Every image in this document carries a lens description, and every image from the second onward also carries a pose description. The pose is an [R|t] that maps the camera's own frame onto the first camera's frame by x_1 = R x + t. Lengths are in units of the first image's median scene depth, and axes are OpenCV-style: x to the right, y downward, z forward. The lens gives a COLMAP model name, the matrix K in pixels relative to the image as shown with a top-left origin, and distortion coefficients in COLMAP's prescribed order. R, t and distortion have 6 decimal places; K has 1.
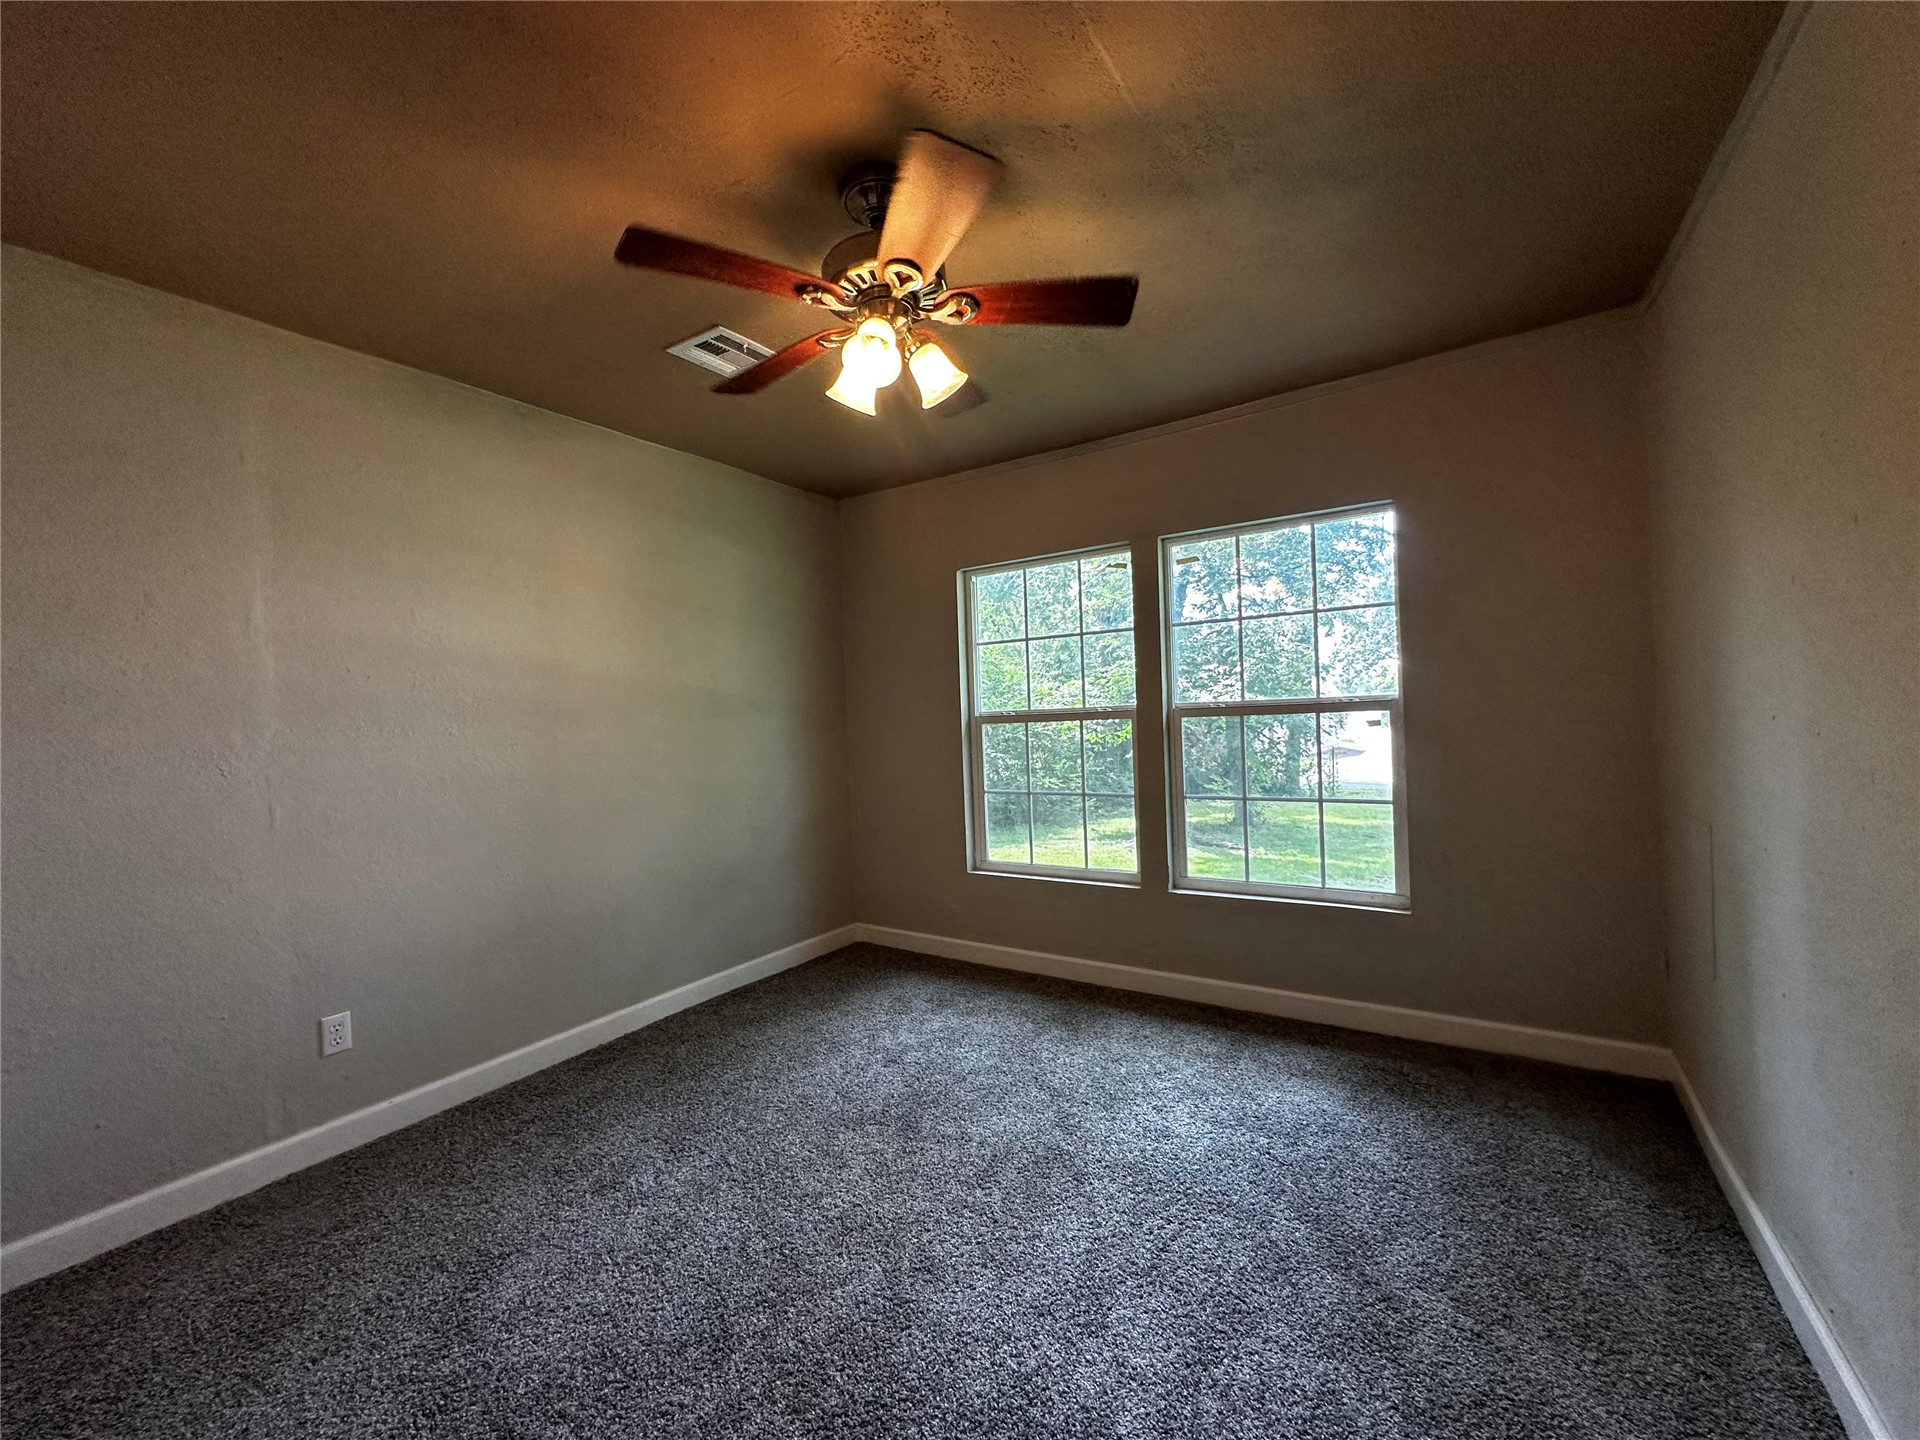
lens RADIAL K [[767.9, 0, 959.5], [0, 767.9, 722.9], [0, 0, 1]] dist [-0.003254, 0.000835]
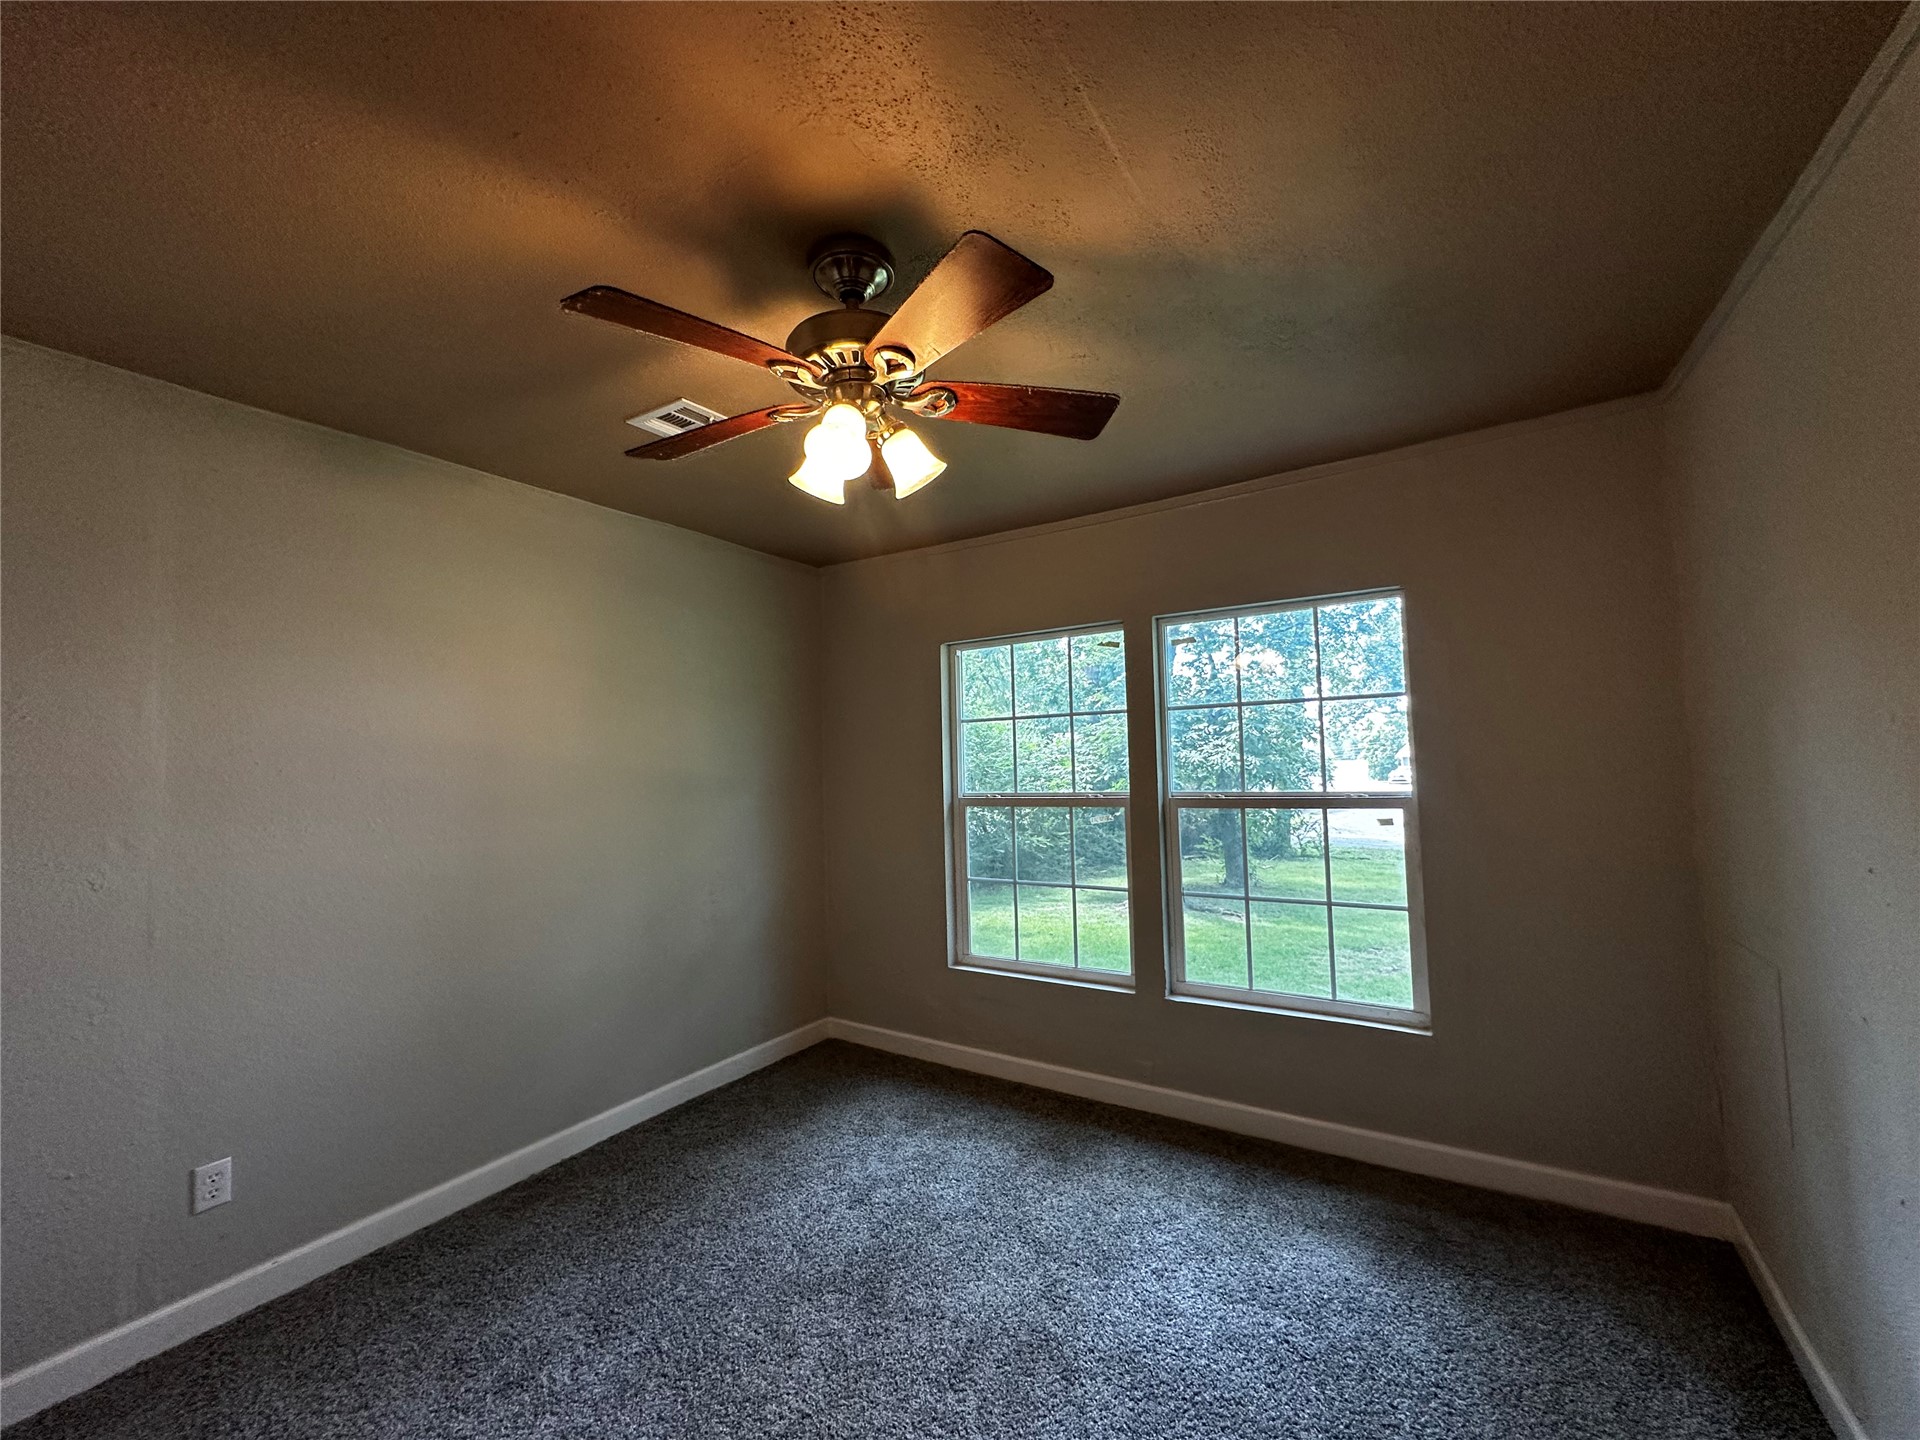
lens RADIAL K [[767.9, 0, 959.5], [0, 767.9, 722.9], [0, 0, 1]] dist [-0.003254, 0.000835]
pose [[0.999827, 0.011896, 0.014332, 0.010657], [-0.011003, 0.998086, -0.060853, -0.064241], [-0.015029, 0.060685, 0.998044, 0.082160]]
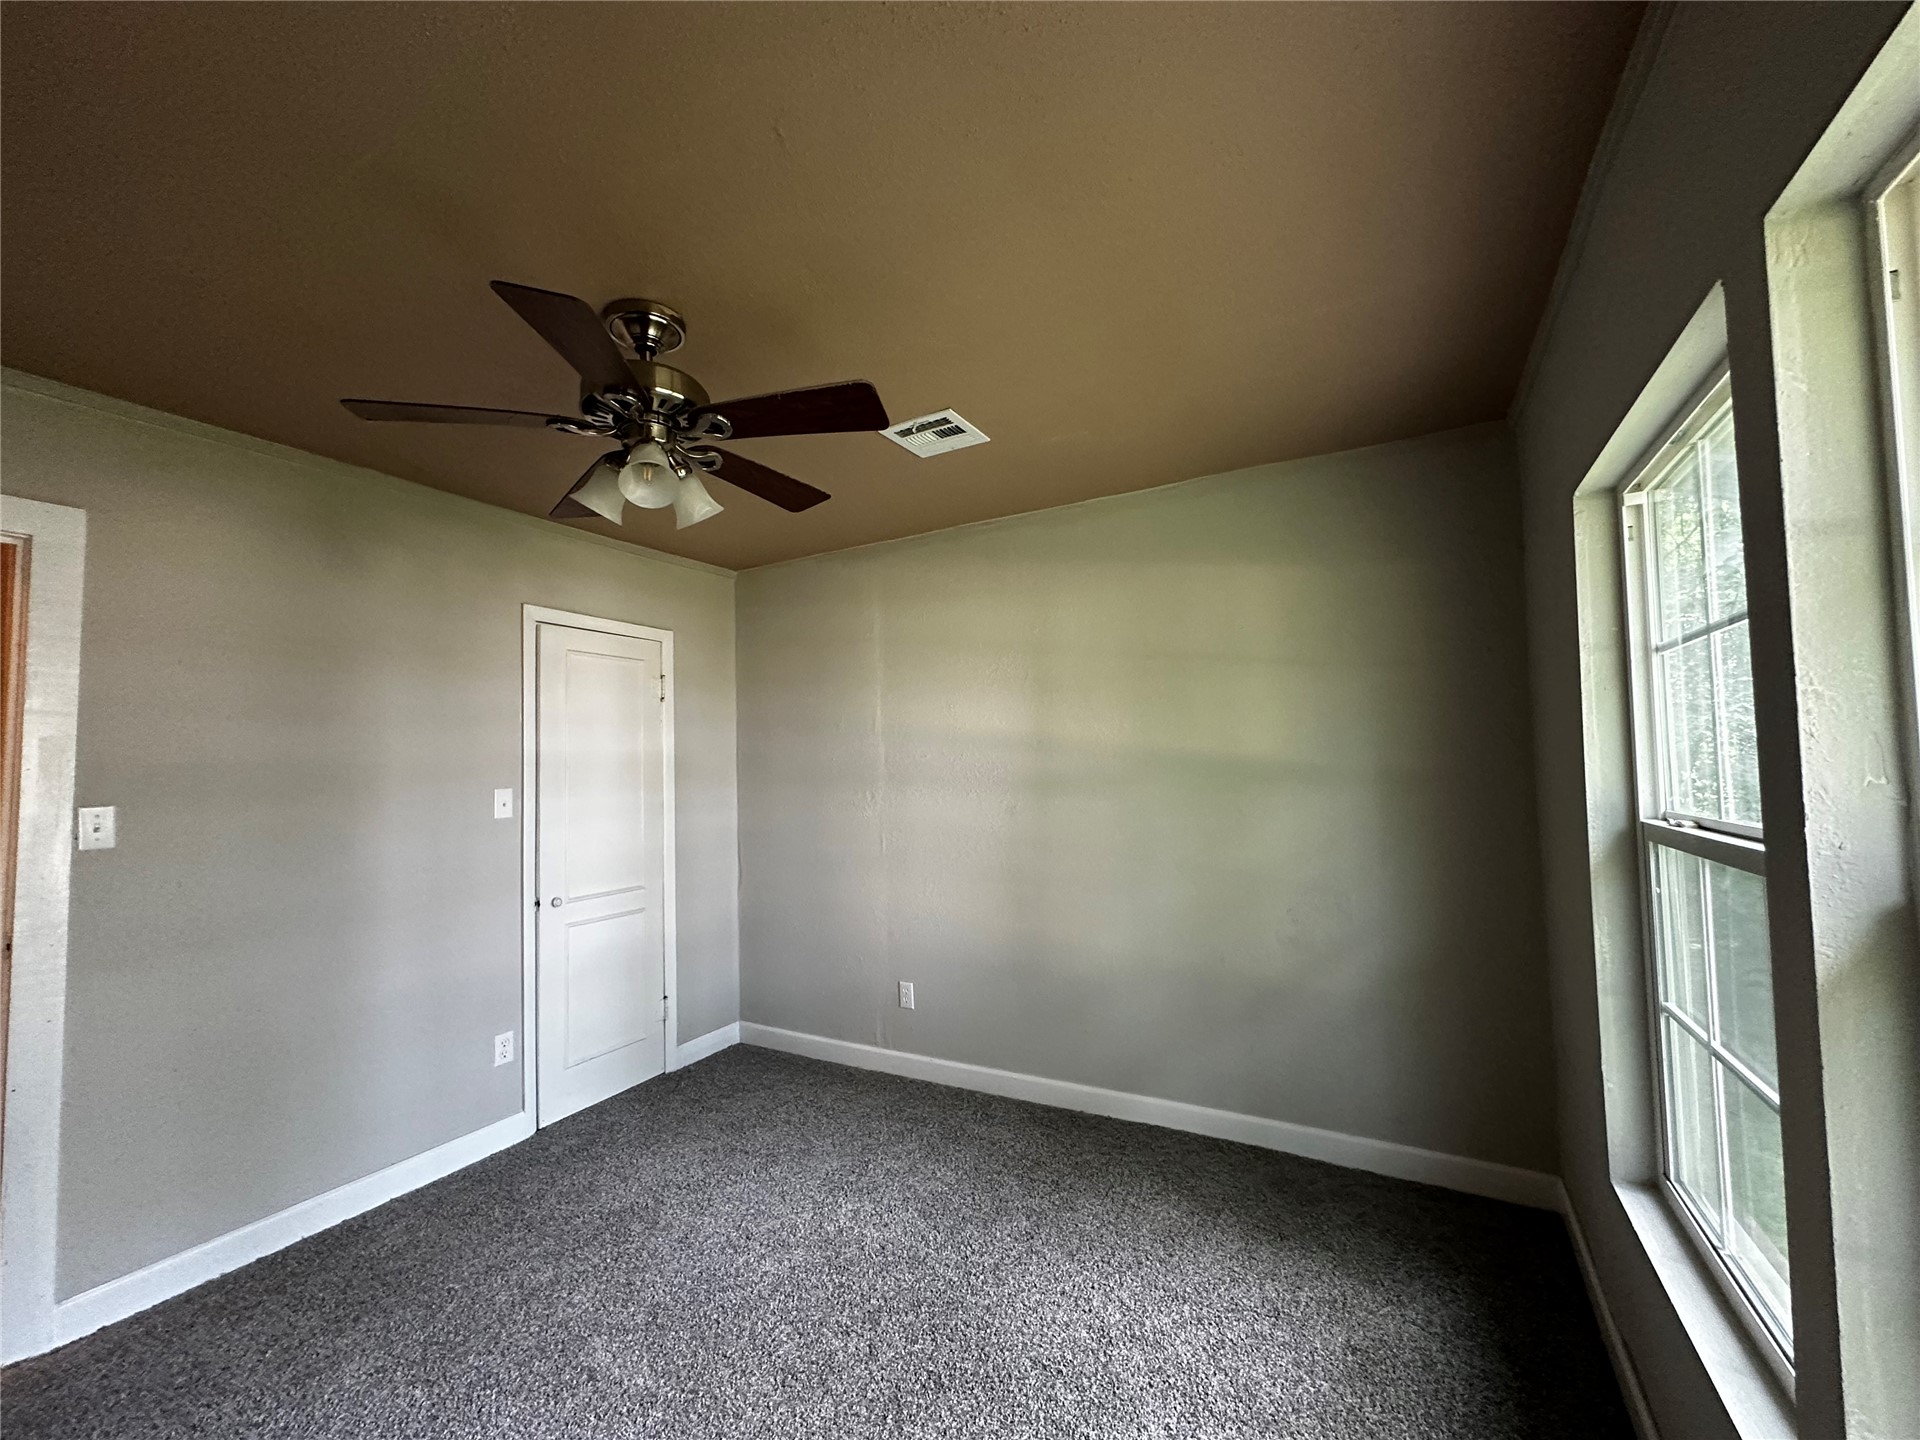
lens RADIAL K [[774.5, 0, 960.1], [0, 774.5, 744.6], [0, 0, 1]] dist [-0.001090, 0.000138]
pose [[0.071275, 0.013121, -0.997370, 0.610800], [0.009437, 0.999860, 0.013828, -0.089854], [0.997412, -0.010398, 0.071141, 0.890842]]
